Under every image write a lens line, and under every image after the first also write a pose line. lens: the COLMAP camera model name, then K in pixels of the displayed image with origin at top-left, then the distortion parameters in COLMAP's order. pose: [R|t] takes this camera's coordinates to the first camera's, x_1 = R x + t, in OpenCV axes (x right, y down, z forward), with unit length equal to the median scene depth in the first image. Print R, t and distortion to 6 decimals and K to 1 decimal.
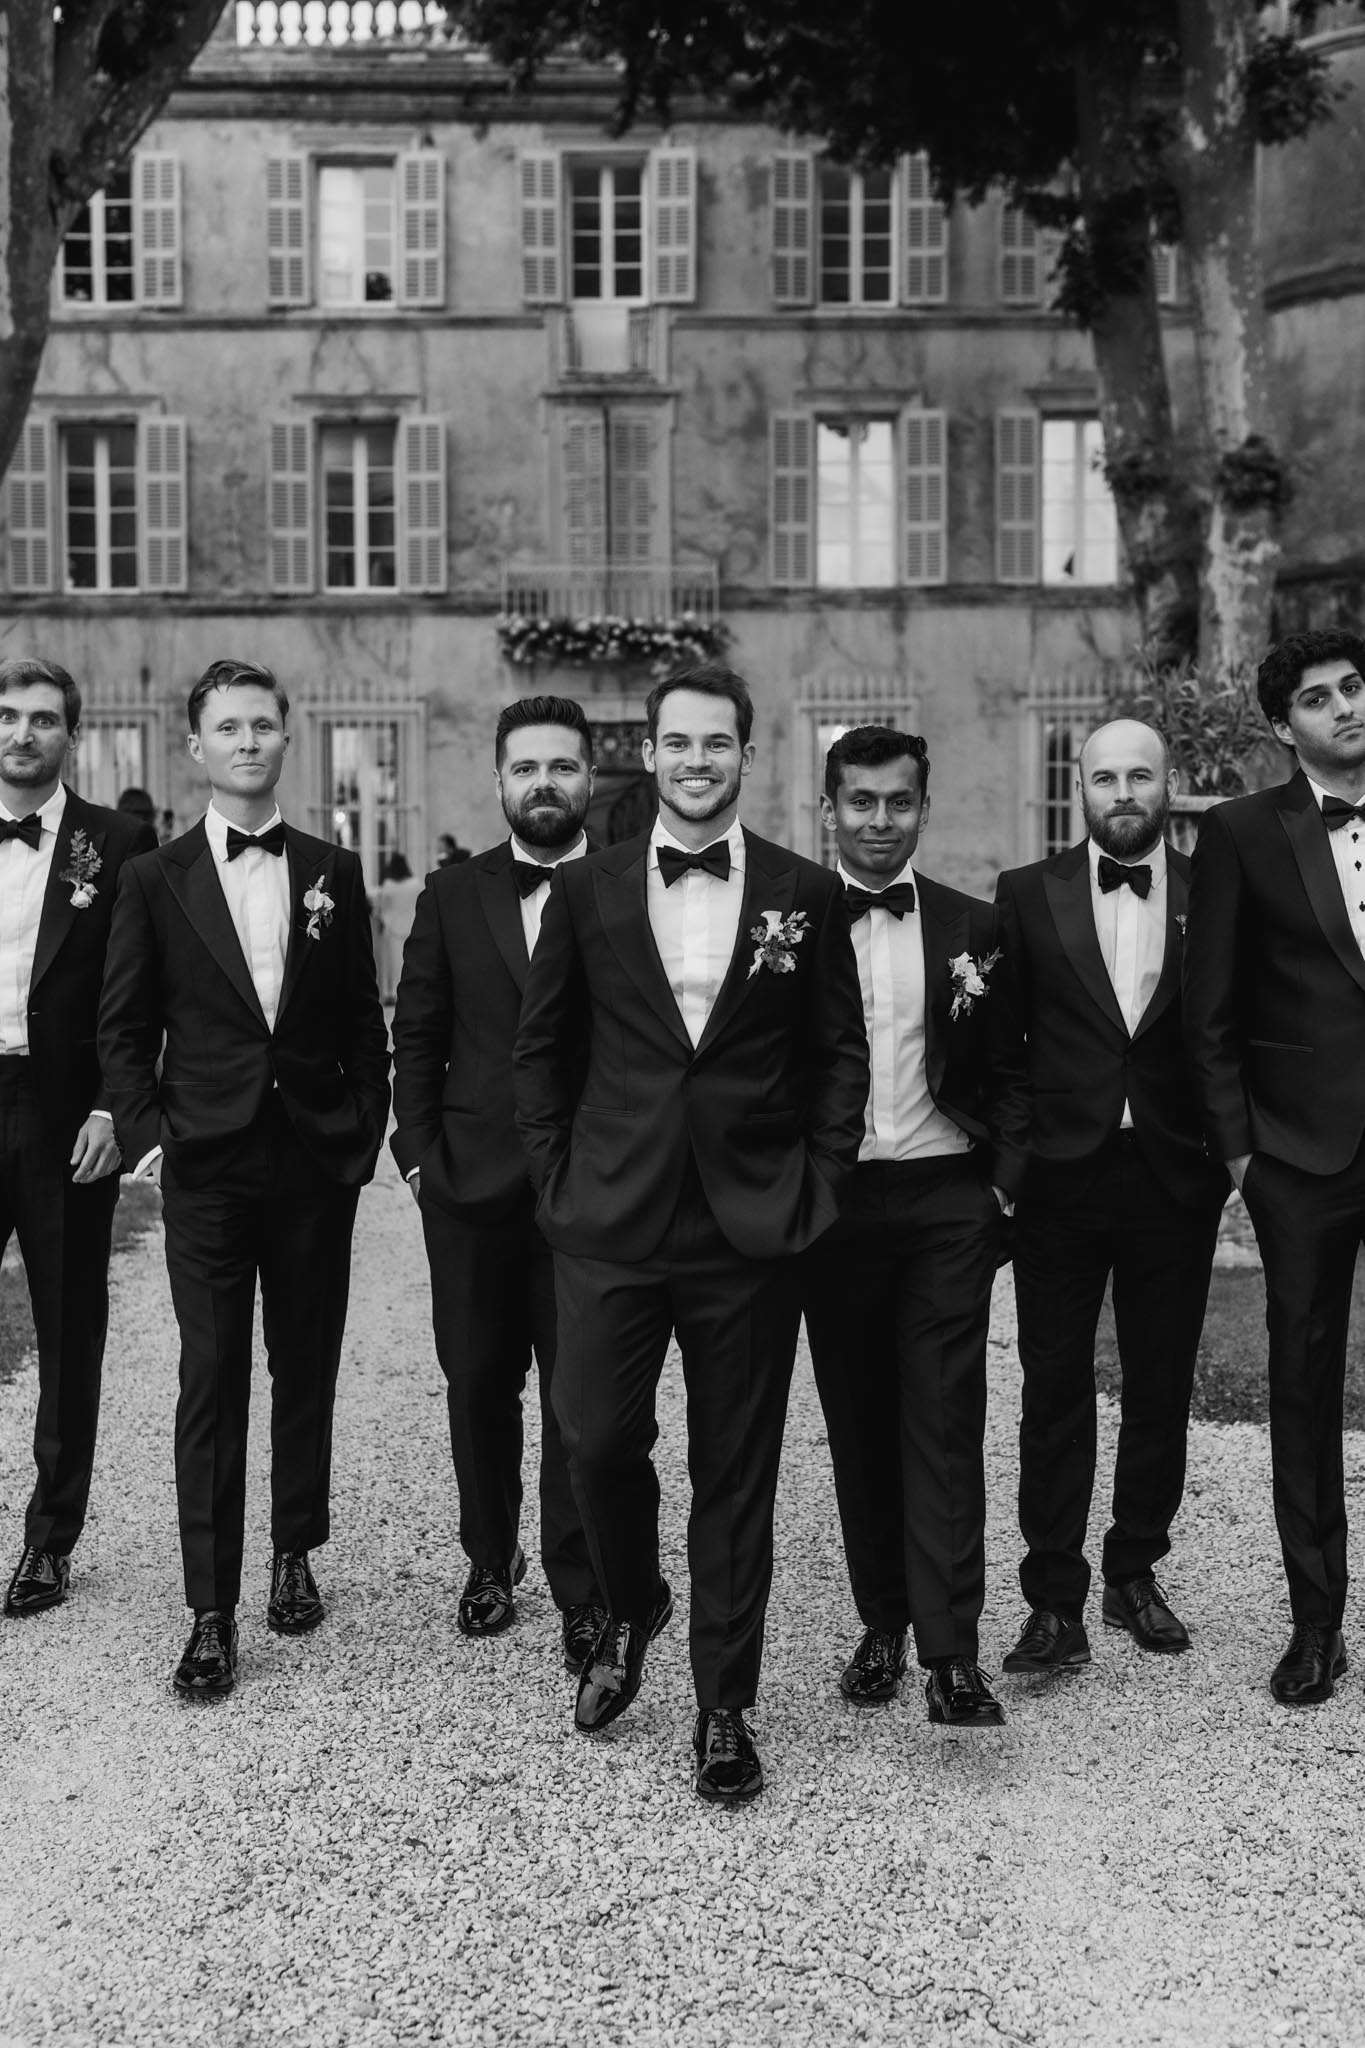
lens RADIAL K [[2825.2, 0, 660.1], [0, 2825.2, 1049.9], [0, 0, 1]] dist [0.072922, -0.047752]
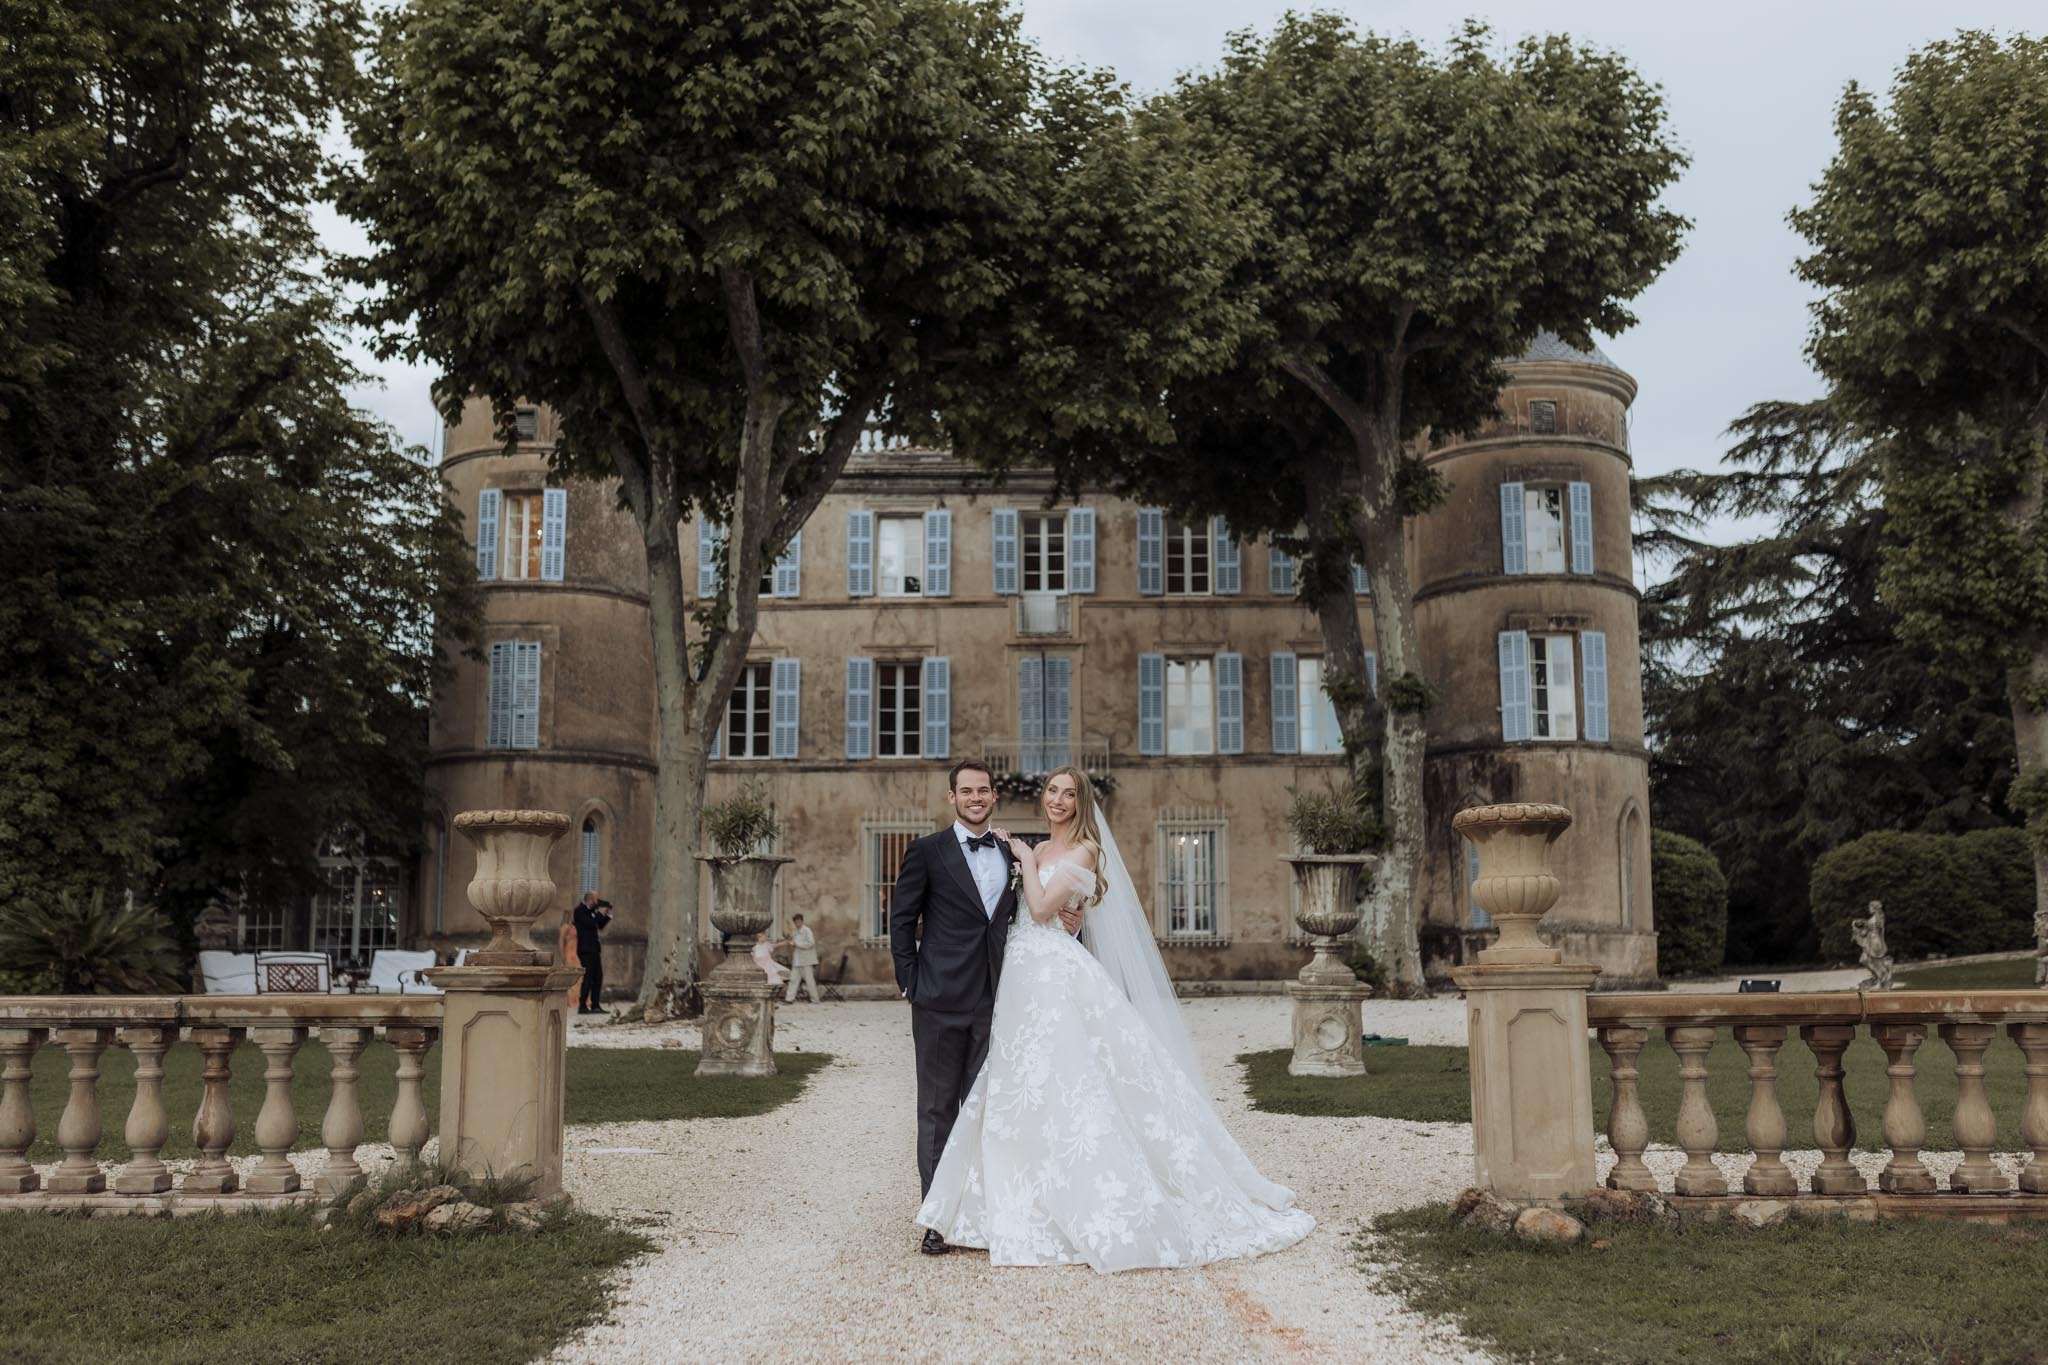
lens RADIAL K [[1979.8, 0, 1019.7], [0, 1979.8, 691.1], [0, 0, 1]] dist [-0.004538, 0.022700]
pose [[0.999515, -0.001526, -0.031097, 0.004082], [-0.004438, 0.981618, -0.190803, 0.026008], [0.030816, 0.190848, 0.981136, -0.174478]]
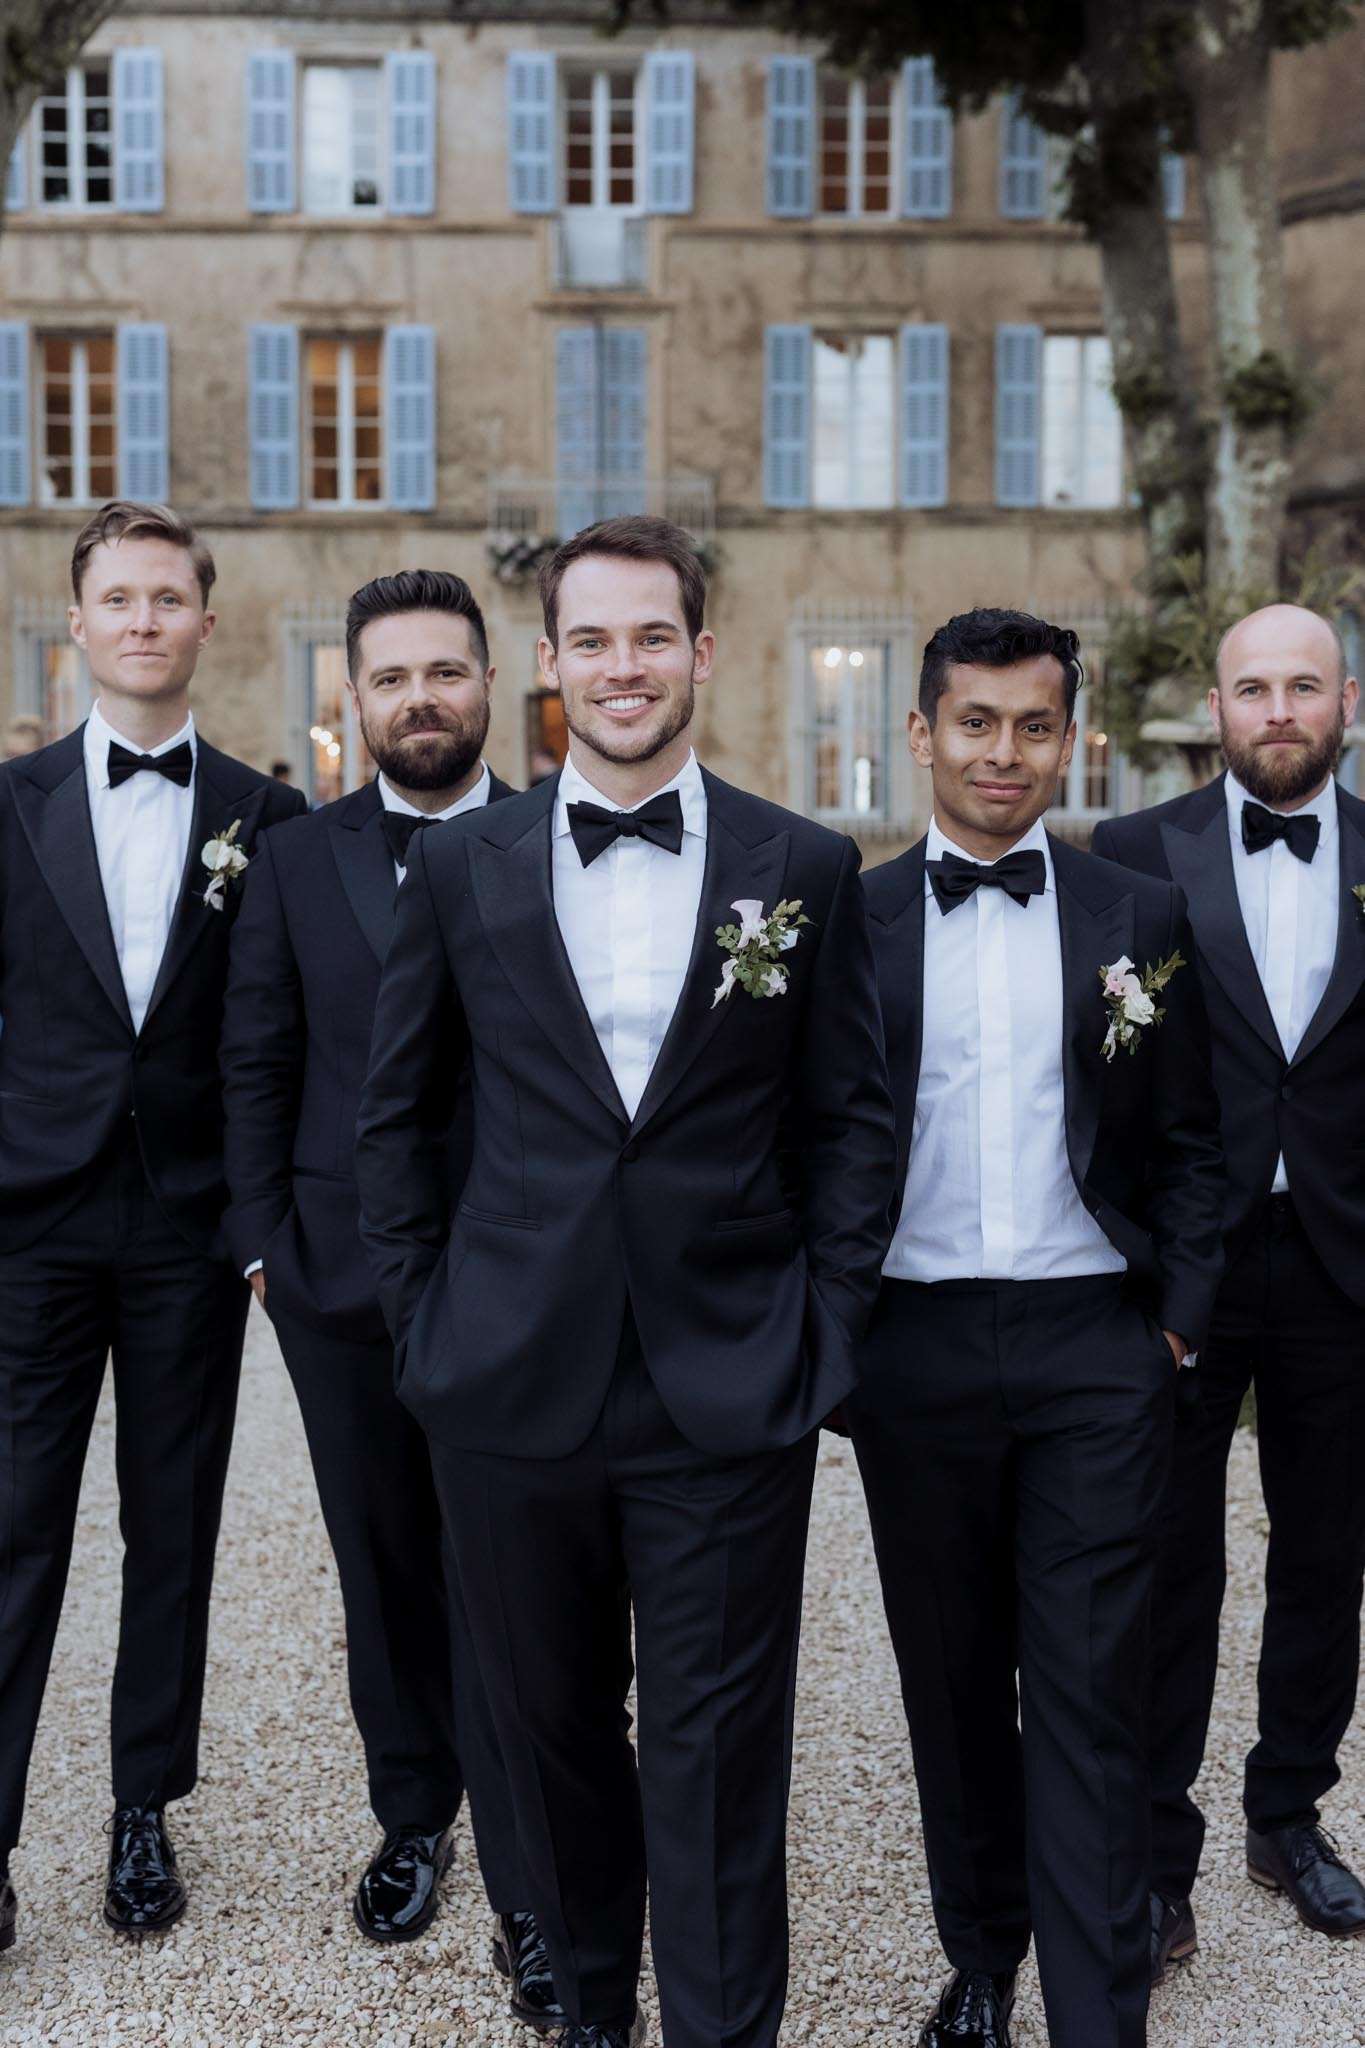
lens RADIAL K [[2778.8, 0, 682.5], [0, 2778.8, 1024.0], [0, 0, 1]] dist [0.064835, -0.065707]
pose [[0.999896, 0.007437, 0.012348, -0.000223], [-0.007674, 0.999785, 0.019265, -0.003119], [-0.012202, -0.019358, 0.999738, 0.036334]]
